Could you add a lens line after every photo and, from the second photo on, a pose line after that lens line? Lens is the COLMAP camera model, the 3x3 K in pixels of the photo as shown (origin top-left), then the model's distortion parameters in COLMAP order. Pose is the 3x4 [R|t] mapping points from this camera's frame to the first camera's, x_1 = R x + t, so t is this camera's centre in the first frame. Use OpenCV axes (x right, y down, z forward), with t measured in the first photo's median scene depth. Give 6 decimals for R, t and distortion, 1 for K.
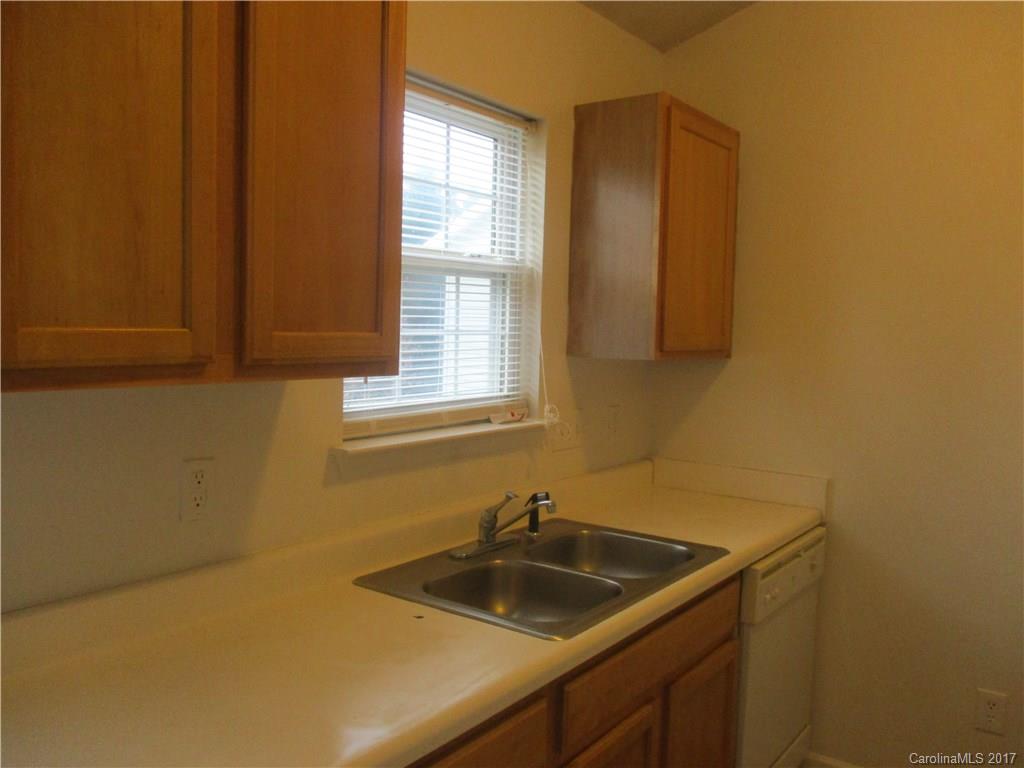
lens RADIAL K [[860.1, 0, 512.0], [0, 860.1, 384.0], [0, 0, 1]] dist [-0.004479, -0.009078]
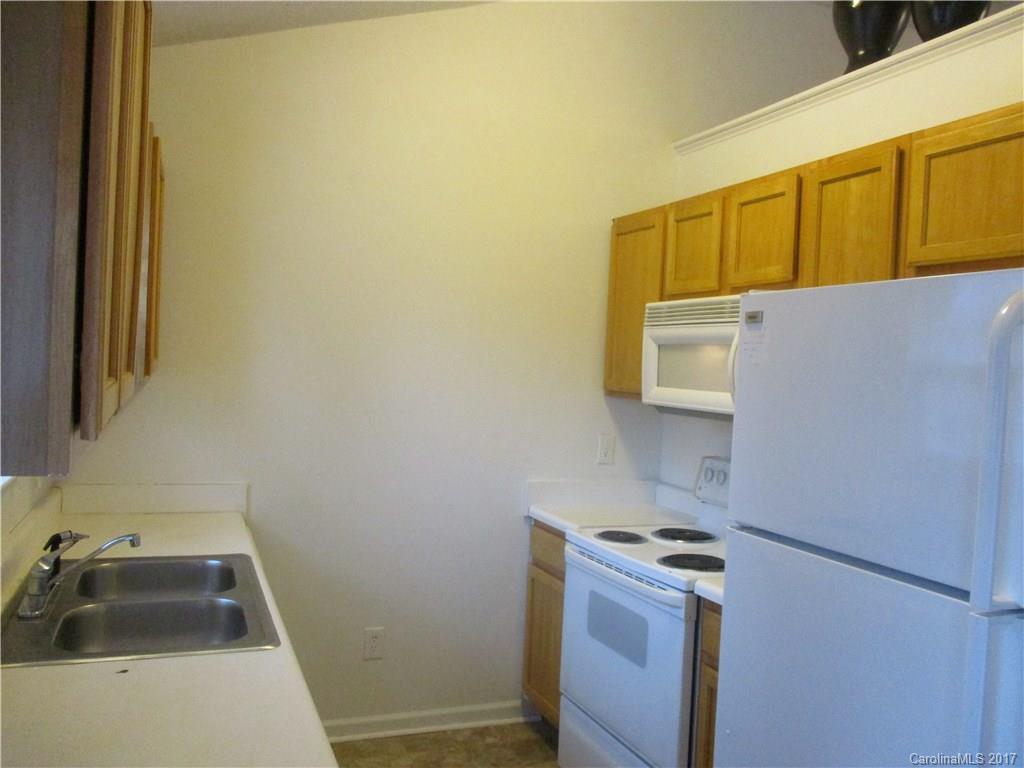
lens RADIAL K [[860.1, 0, 512.0], [0, 860.1, 384.0], [0, 0, 1]] dist [-0.004479, -0.009078]
pose [[0.538955, -0.019788, 0.842102, -0.546152], [0.024427, 0.999671, 0.007857, -0.031735], [-0.841980, 0.016335, 0.539261, 0.112617]]
